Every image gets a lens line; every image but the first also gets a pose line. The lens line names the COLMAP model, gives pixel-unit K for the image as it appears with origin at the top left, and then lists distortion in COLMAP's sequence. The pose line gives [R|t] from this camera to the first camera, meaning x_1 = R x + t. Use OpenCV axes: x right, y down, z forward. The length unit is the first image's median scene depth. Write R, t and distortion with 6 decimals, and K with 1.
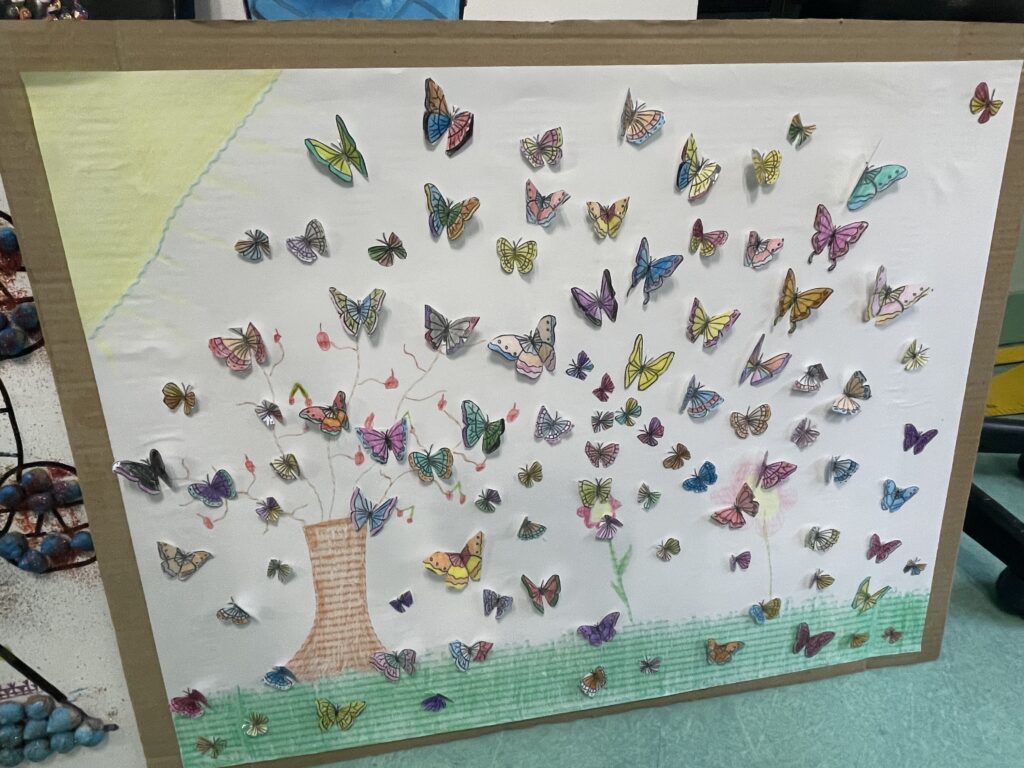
lens RADIAL K [[622.5, 0, 512.1], [0, 622.5, 383.3], [0, 0, 1]] dist [-0.004084, 0.000349]
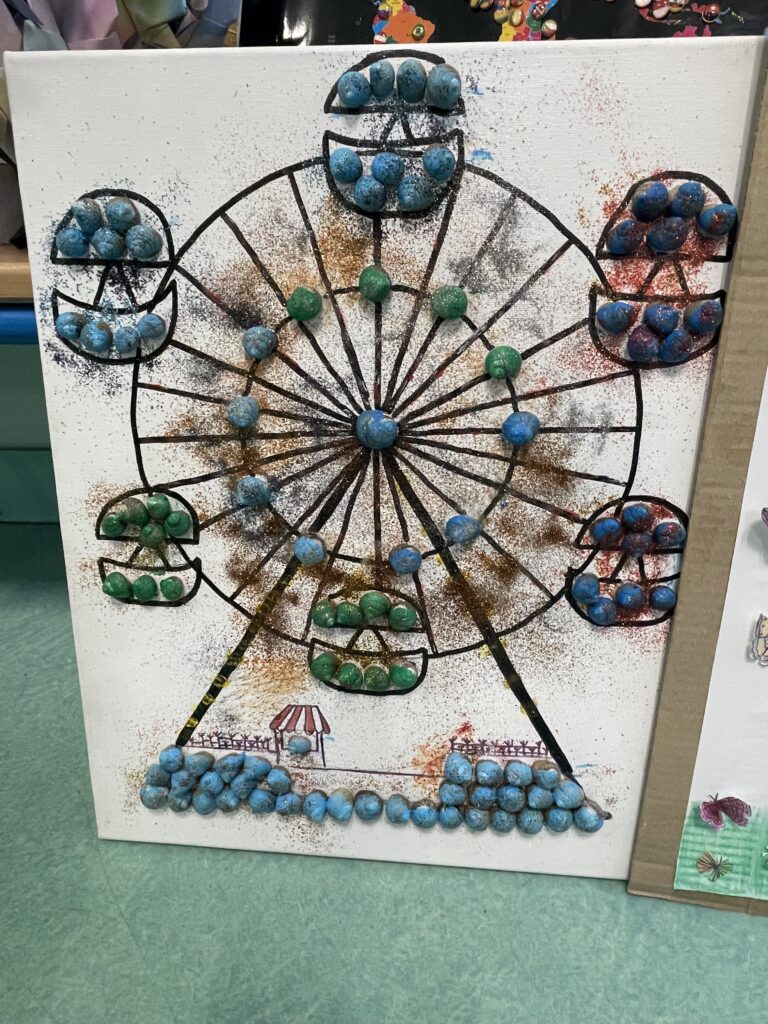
lens RADIAL K [[622.5, 0, 384.2], [0, 622.5, 511.1], [0, 0, 1]] dist [-0.004084, 0.000349]
pose [[0.959158, 0.137562, -0.247169, -0.860812], [-0.135658, 0.990445, 0.024800, 0.168484], [0.248219, 0.009743, 0.968655, 0.085568]]
